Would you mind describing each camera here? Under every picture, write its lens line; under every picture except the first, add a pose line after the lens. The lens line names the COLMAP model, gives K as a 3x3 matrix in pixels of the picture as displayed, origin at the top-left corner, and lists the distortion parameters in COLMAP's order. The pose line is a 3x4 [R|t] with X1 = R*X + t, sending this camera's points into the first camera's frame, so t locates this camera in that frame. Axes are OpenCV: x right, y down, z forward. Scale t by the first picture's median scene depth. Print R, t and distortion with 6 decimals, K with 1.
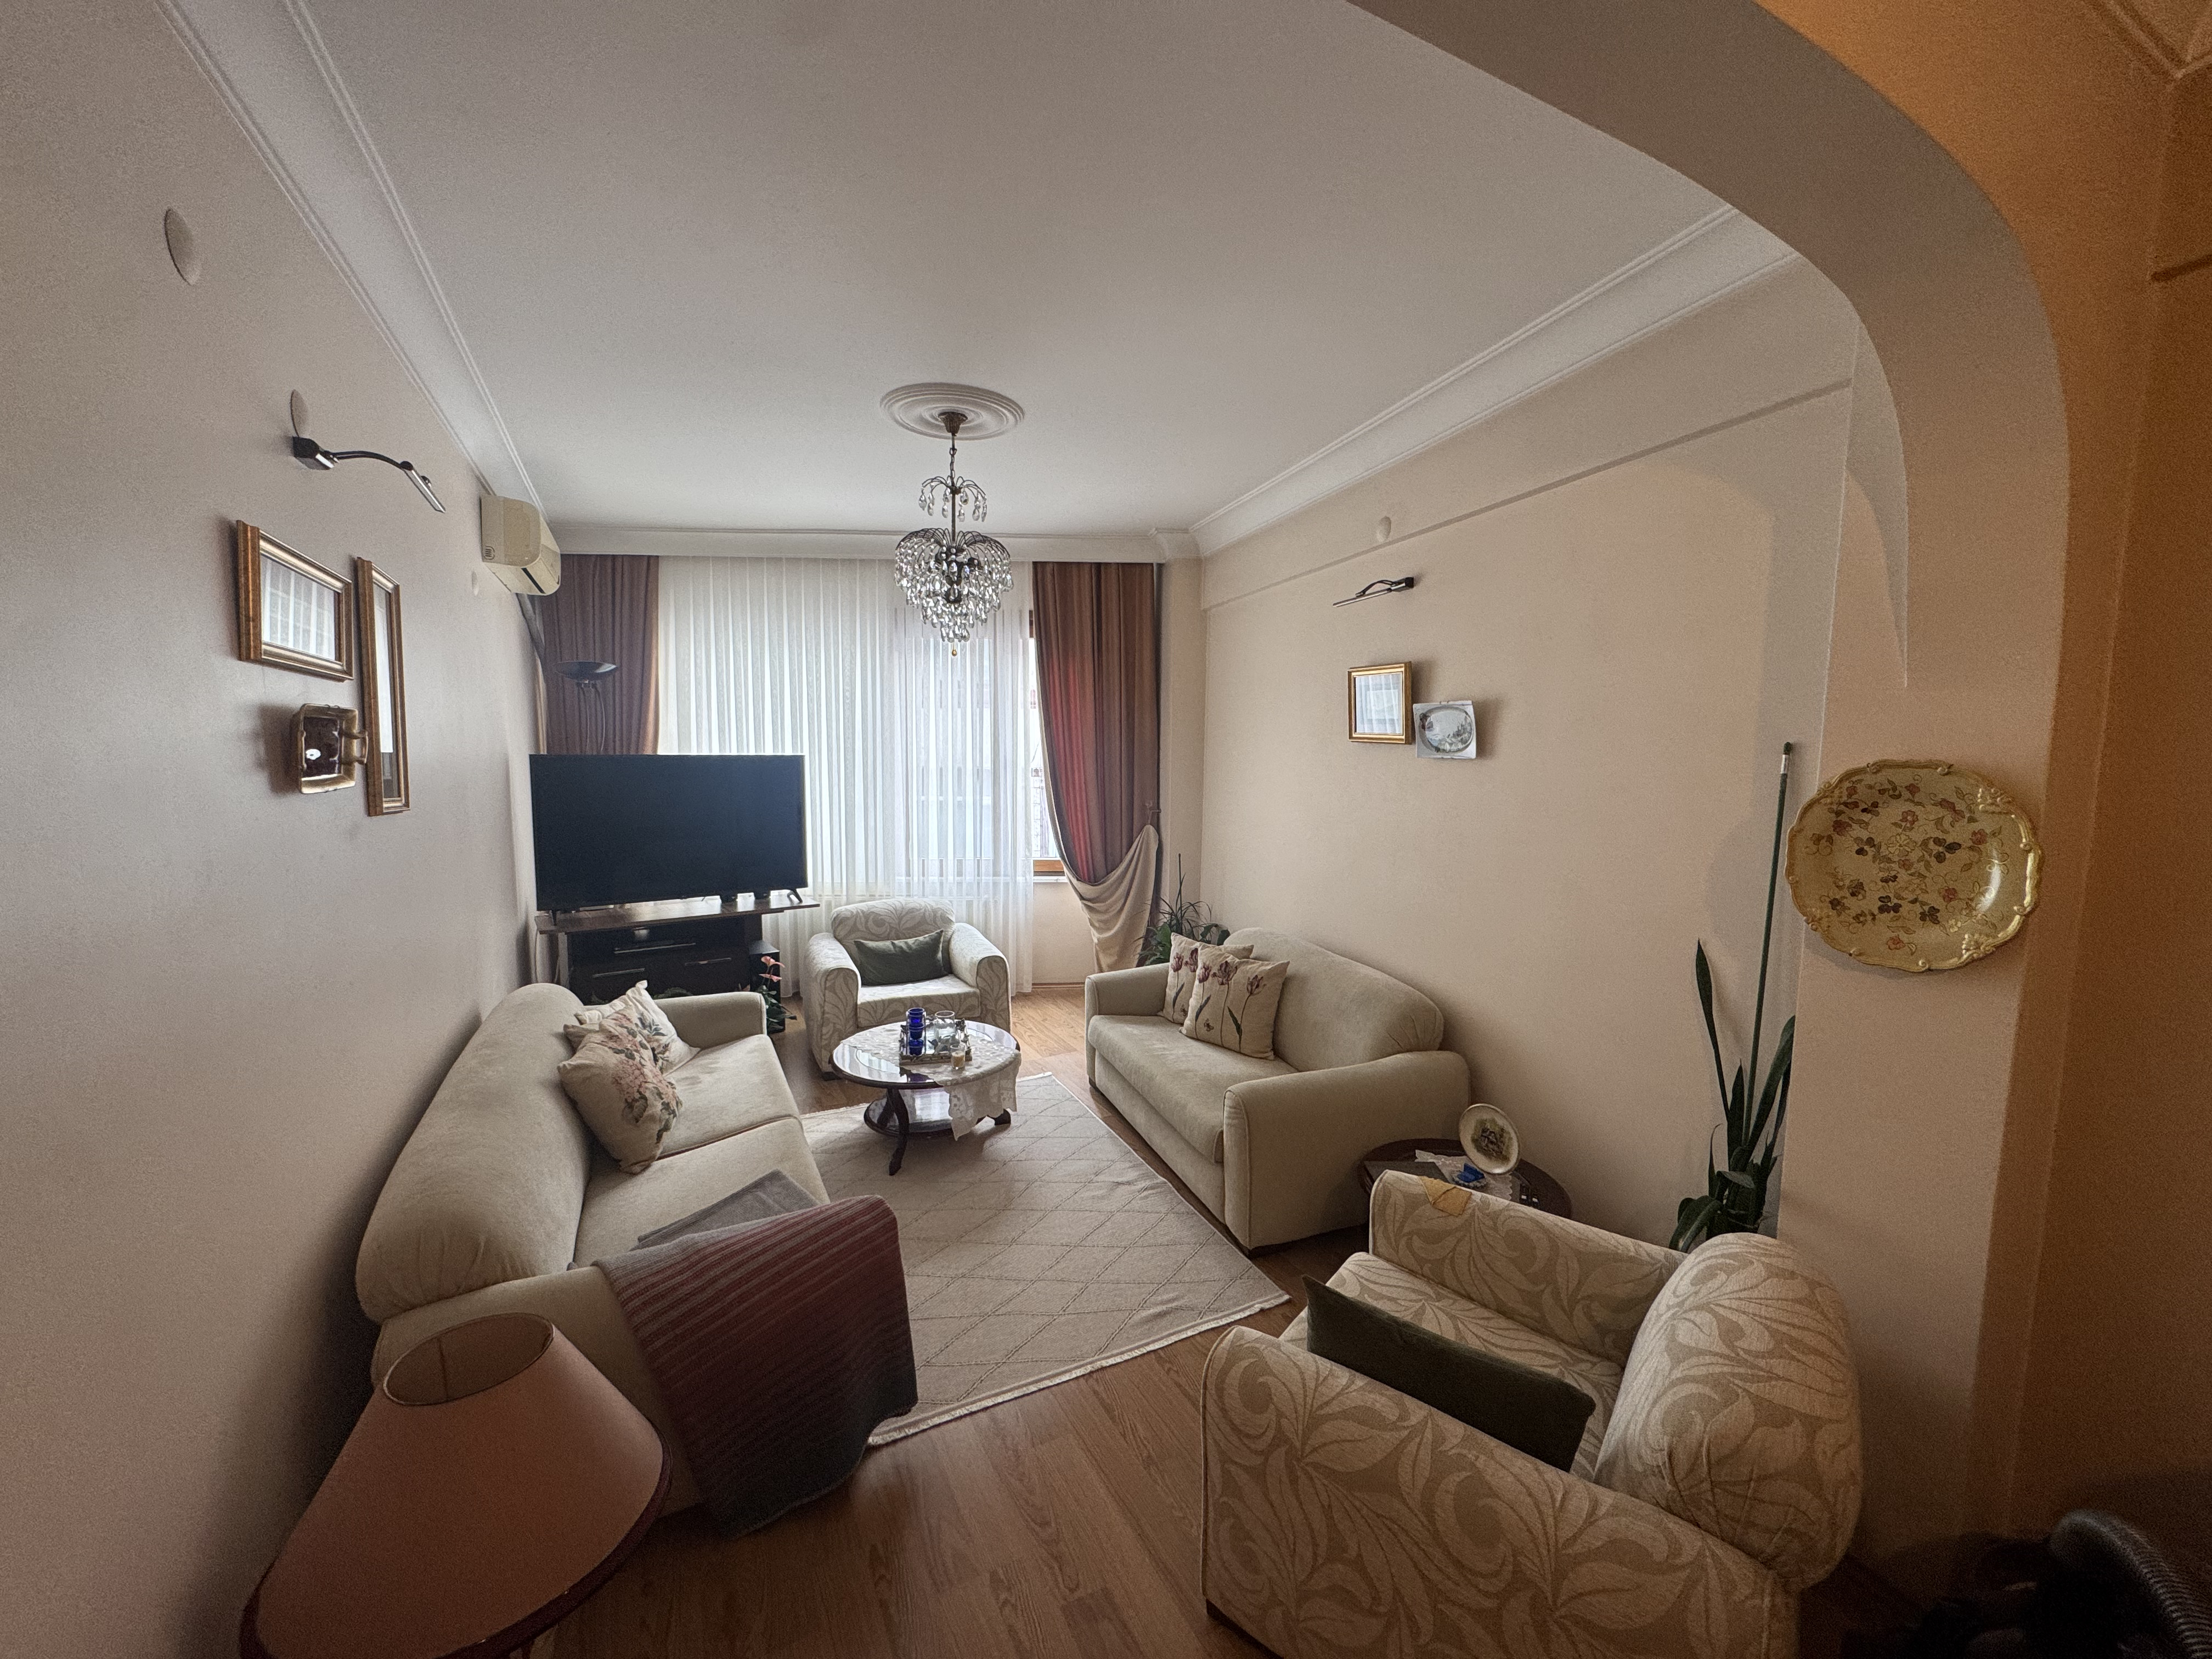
lens RADIAL K [[871.5, 0, 1097.3], [0, 871.5, 825.0], [0, 0, 1]] dist [-0.003685, 0.000523]
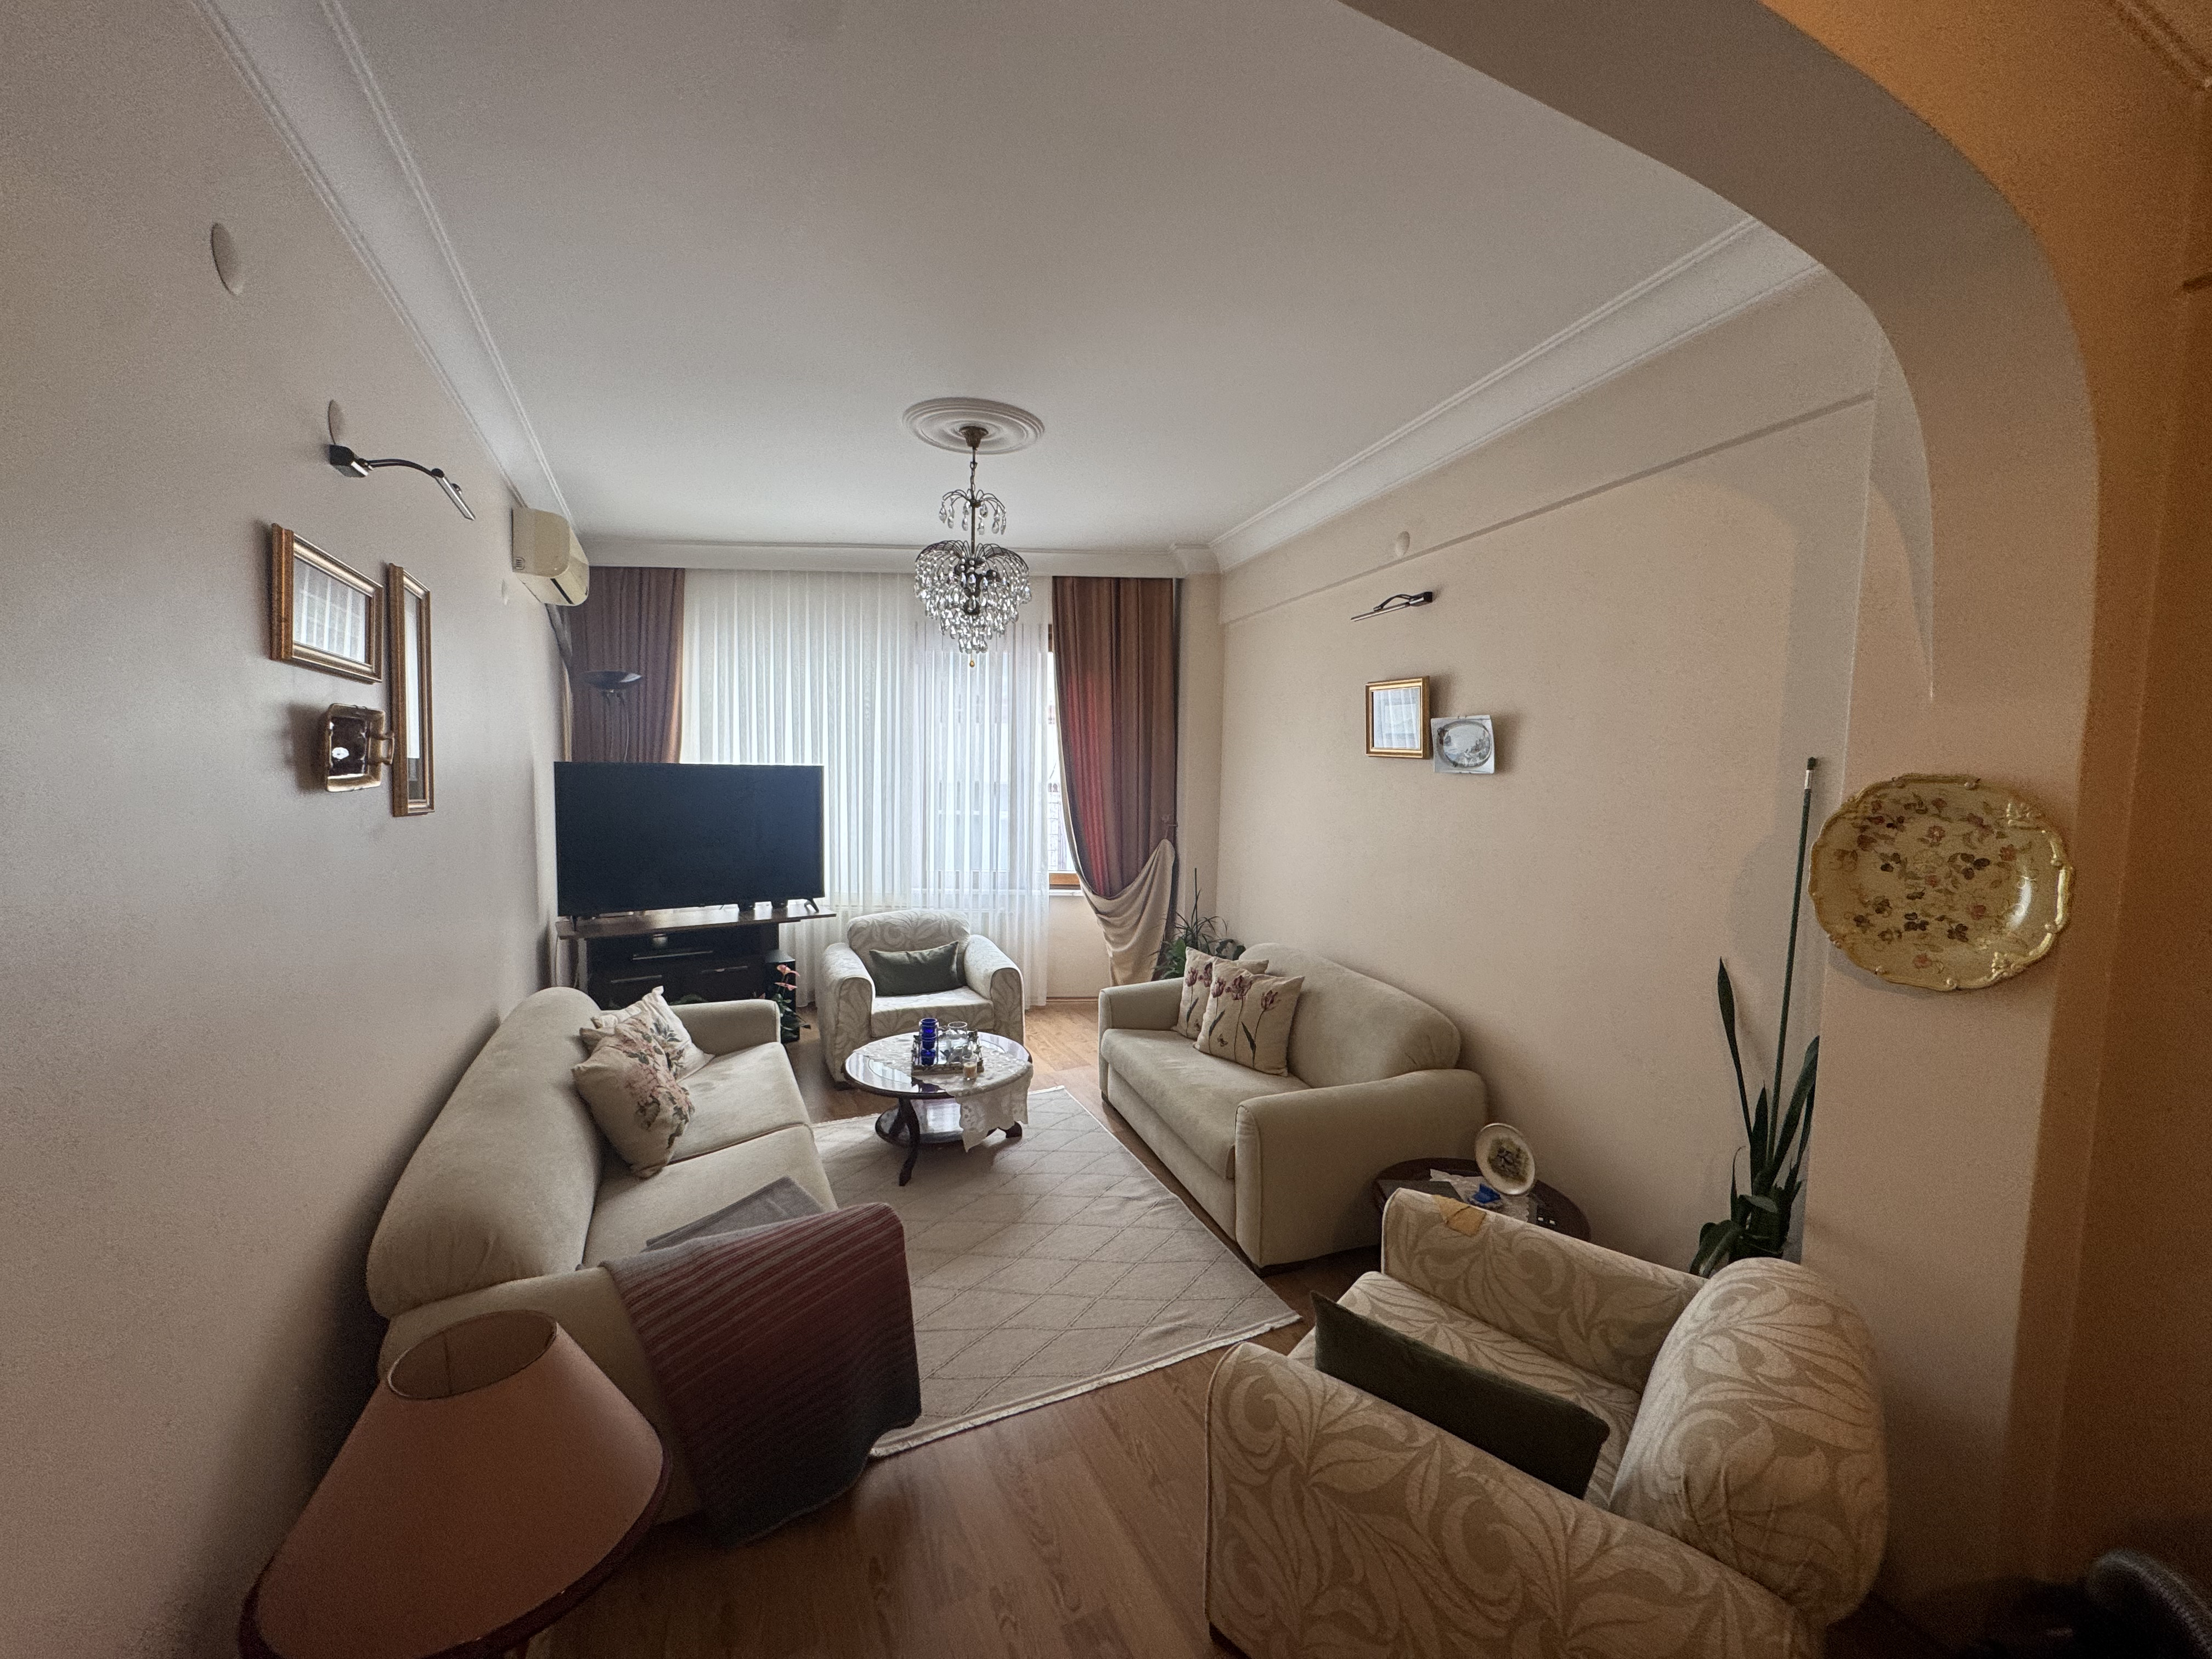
lens RADIAL K [[871.5, 0, 1097.8], [0, 871.5, 824.5], [0, 0, 1]] dist [-0.003685, 0.000523]
pose [[0.999706, 0.011540, -0.021340, 0.005540], [-0.011956, 0.999739, -0.019445, 0.006467], [0.021110, 0.019694, 0.999583, 0.000467]]
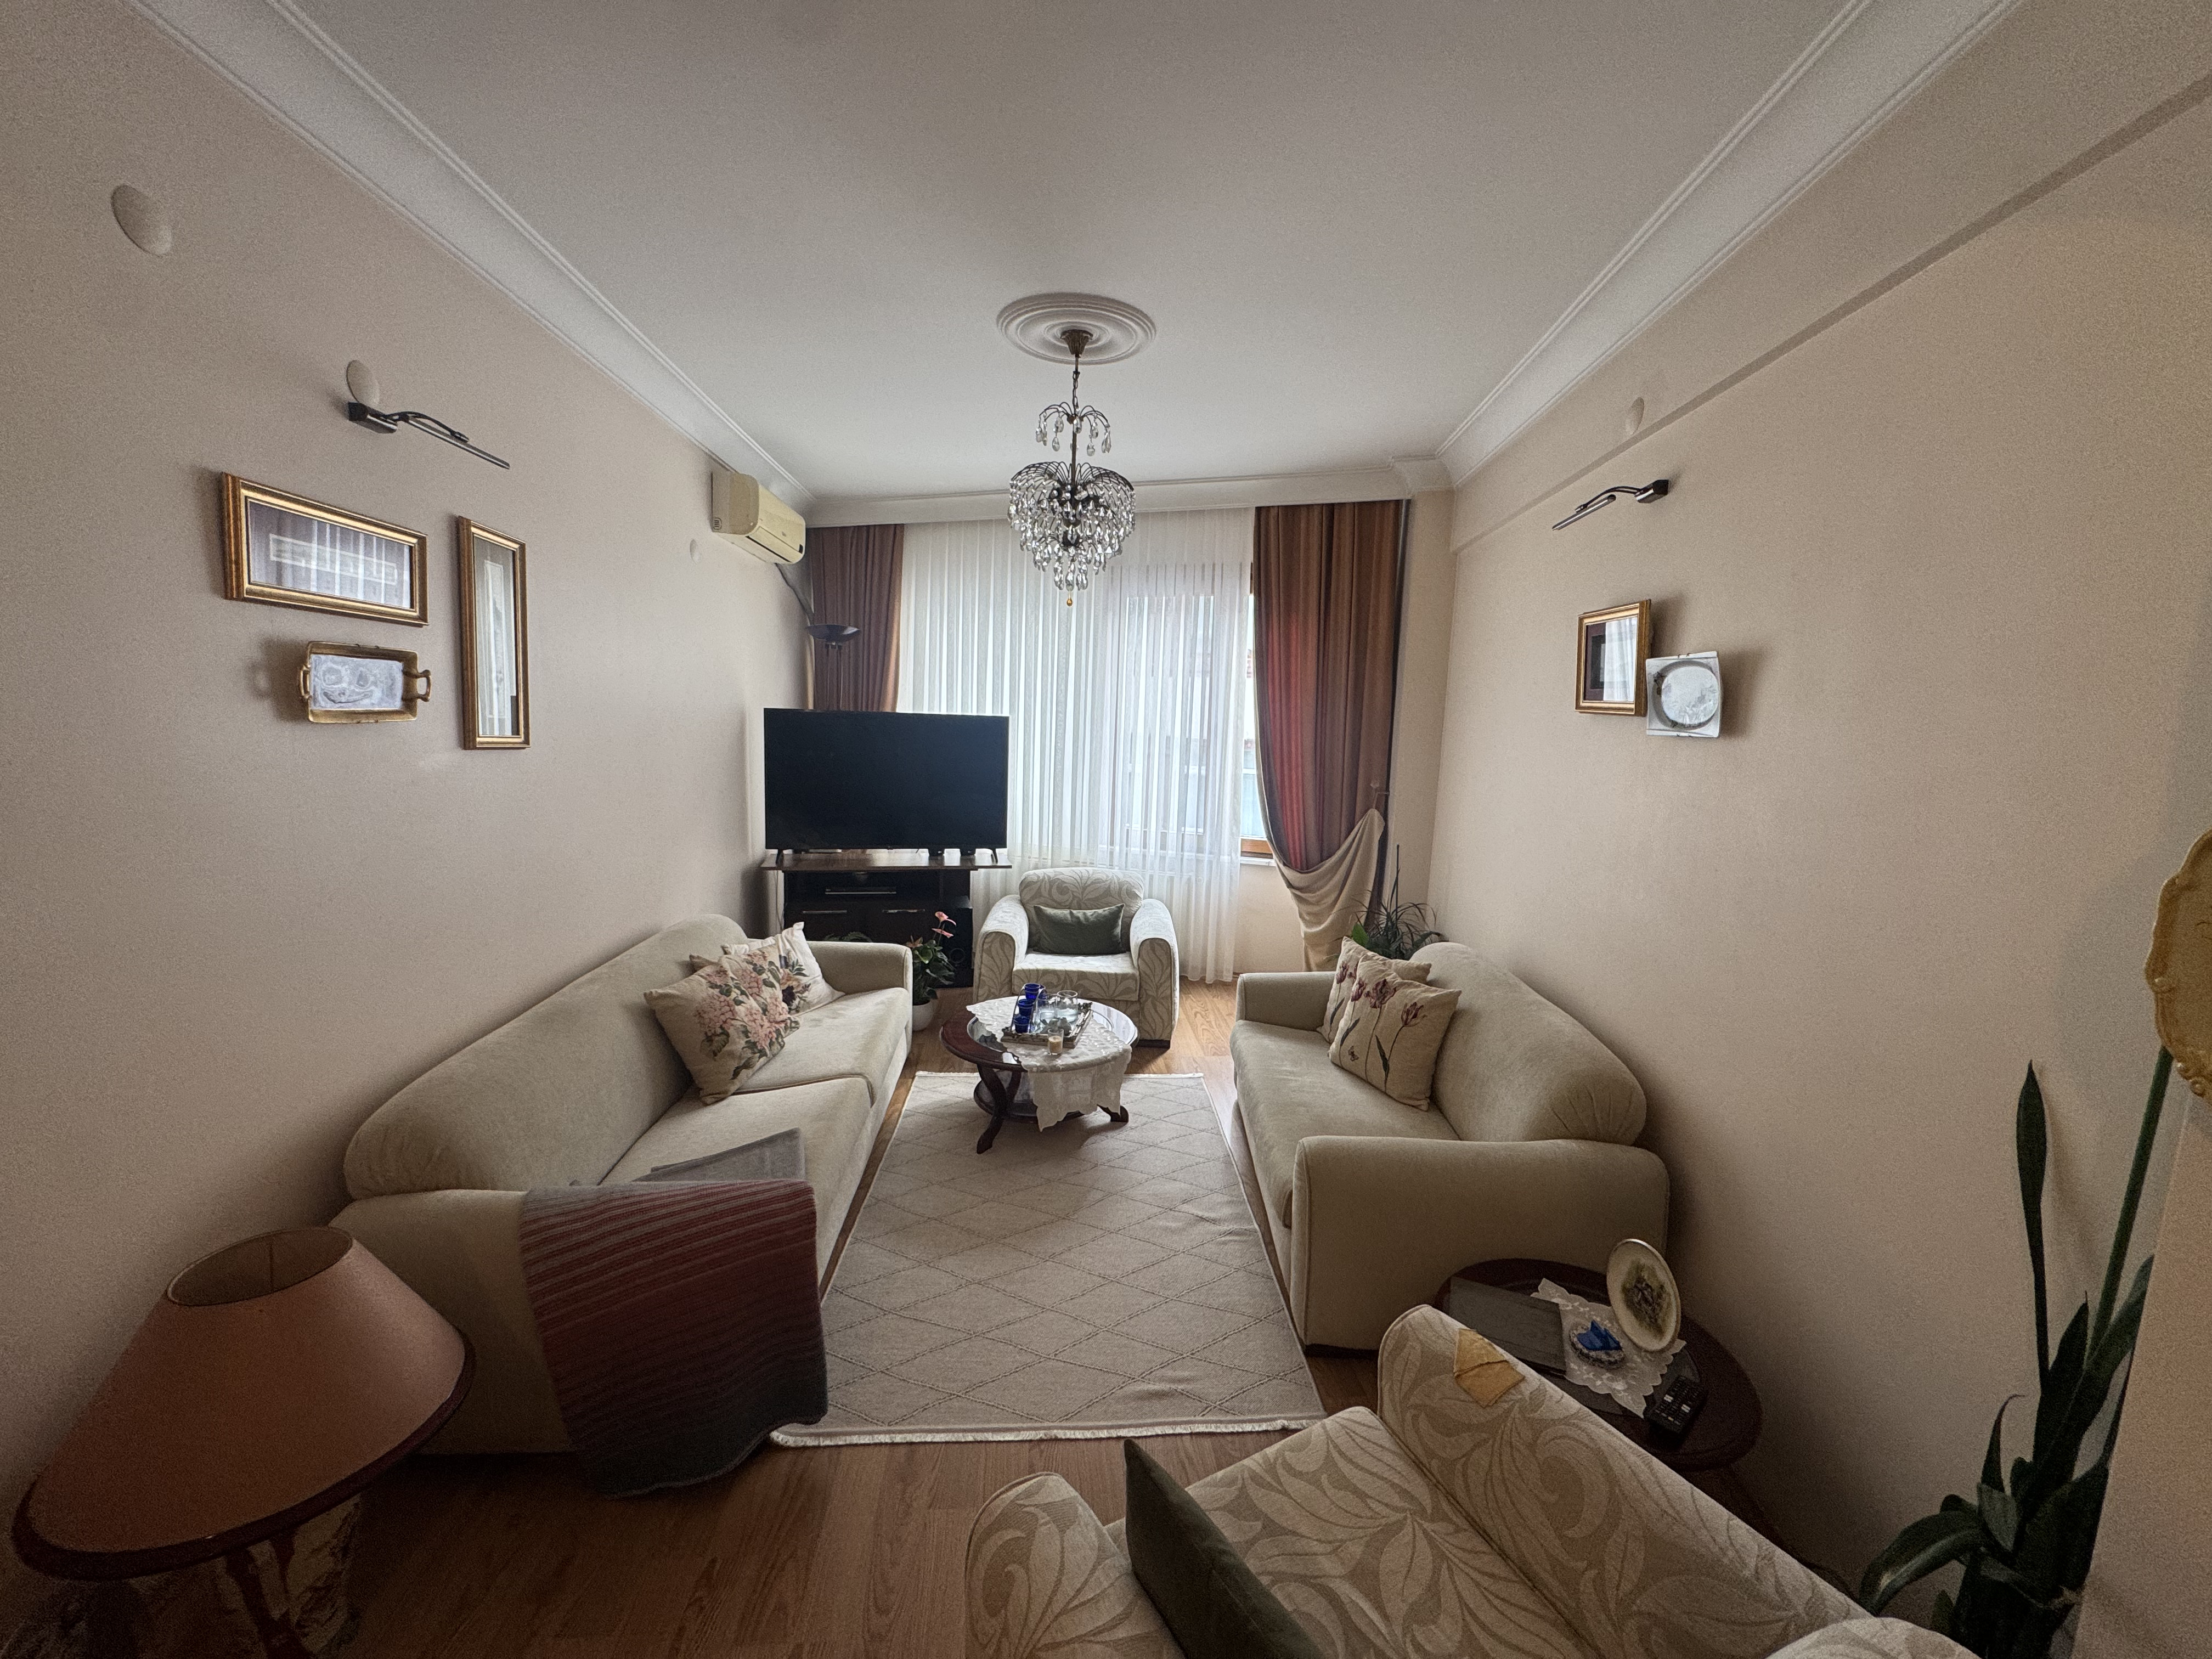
lens RADIAL K [[871.5, 0, 1104.3], [0, 871.5, 823.2], [0, 0, 1]] dist [-0.003685, 0.000523]
pose [[0.925577, 0.071390, -0.371768, 0.252194], [-0.060979, 0.997349, 0.039702, -0.007088], [0.373617, -0.014077, 0.927476, 0.190872]]
